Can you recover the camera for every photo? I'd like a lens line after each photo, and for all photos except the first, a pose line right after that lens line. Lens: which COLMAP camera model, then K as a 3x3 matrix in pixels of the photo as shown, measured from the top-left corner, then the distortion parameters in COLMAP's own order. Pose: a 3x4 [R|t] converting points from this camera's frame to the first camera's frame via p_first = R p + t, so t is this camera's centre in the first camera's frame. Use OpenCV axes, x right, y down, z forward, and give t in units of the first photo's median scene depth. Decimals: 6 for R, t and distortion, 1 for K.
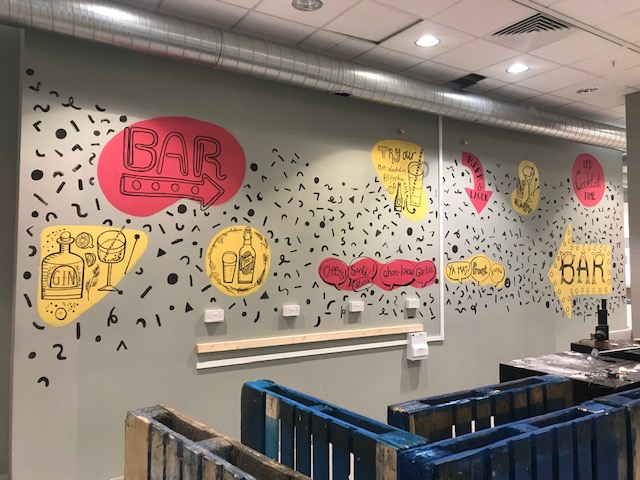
lens RADIAL K [[524.1, 0, 320.0], [0, 524.1, 240.0], [0, 0, 1]] dist [0.026665, -0.047831]
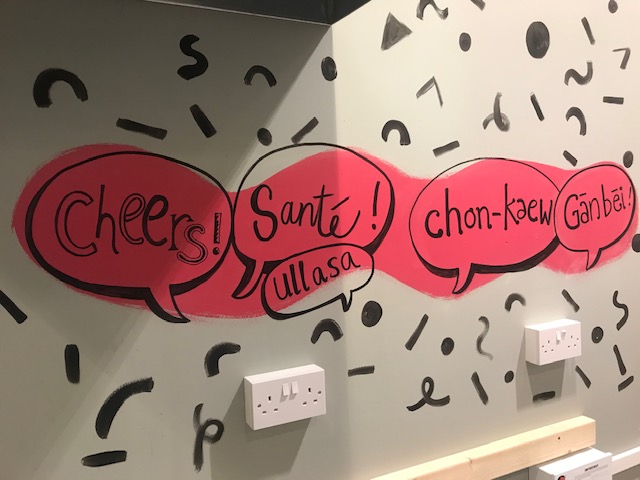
lens RADIAL K [[524.1, 0, 320.0], [0, 524.1, 240.0], [0, 0, 1]] dist [0.026665, -0.047831]
pose [[0.992722, -0.031805, -0.116150, 0.107955], [0.043406, 0.994164, 0.098758, 0.050216], [0.112331, -0.103081, 0.988310, 0.816263]]
